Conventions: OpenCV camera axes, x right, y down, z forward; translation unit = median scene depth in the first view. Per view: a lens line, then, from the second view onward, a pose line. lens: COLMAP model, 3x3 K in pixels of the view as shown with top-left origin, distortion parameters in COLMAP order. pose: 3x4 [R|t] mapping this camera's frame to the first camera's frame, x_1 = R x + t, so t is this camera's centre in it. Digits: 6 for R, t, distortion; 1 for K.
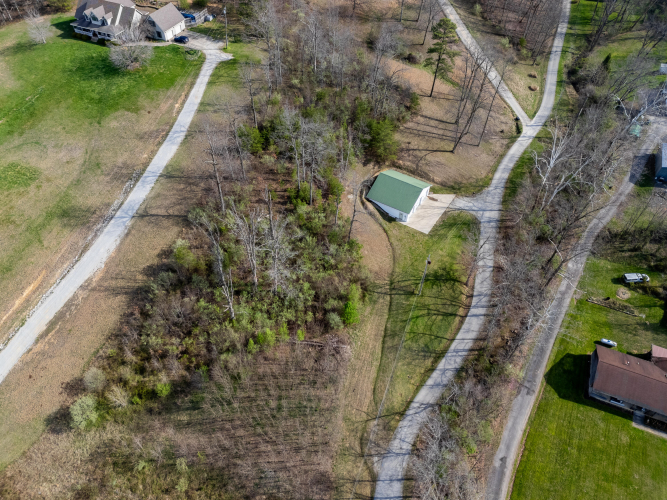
lens RADIAL K [[487.8, 0, 333.5], [0, 487.8, 250.0], [0, 0, 1]] dist [0.082714, -0.096457]
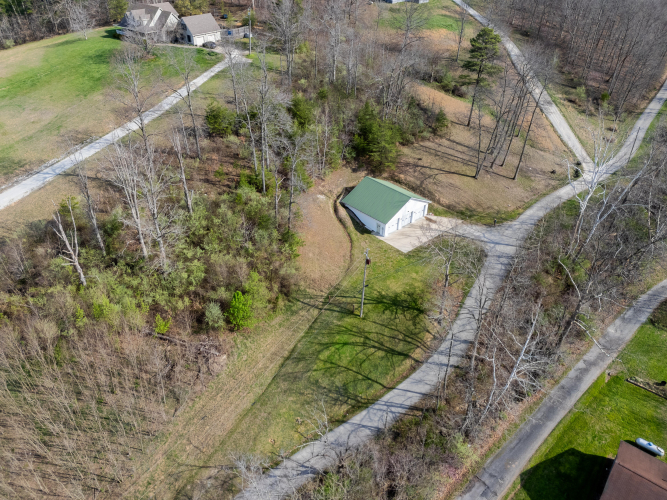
lens RADIAL K [[487.8, 0, 333.5], [0, 487.8, 250.0], [0, 0, 1]] dist [0.082714, -0.096457]
pose [[0.964651, 0.148065, -0.218001, 0.241280], [-0.192228, 0.961219, -0.197752, 0.126622], [0.180266, 0.232668, 0.955704, 0.264462]]
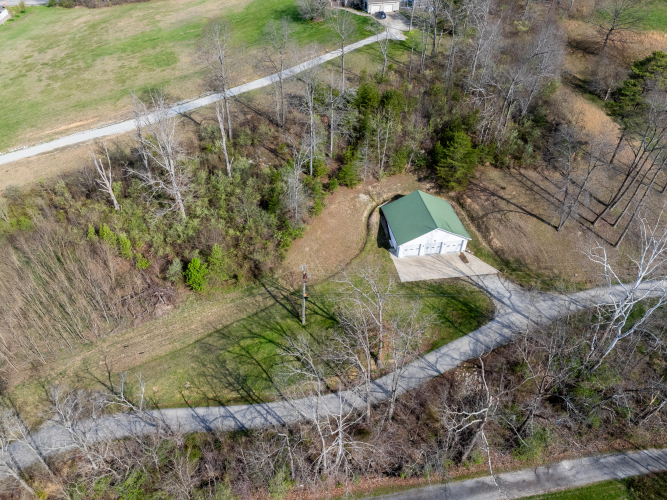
lens RADIAL K [[487.8, 0, 333.5], [0, 487.8, 250.0], [0, 0, 1]] dist [0.082714, -0.096457]
pose [[0.671606, 0.475126, -0.568507, 0.489037], [-0.545886, 0.836124, 0.053902, -0.053798], [0.500953, 0.274139, 0.820911, 0.355331]]
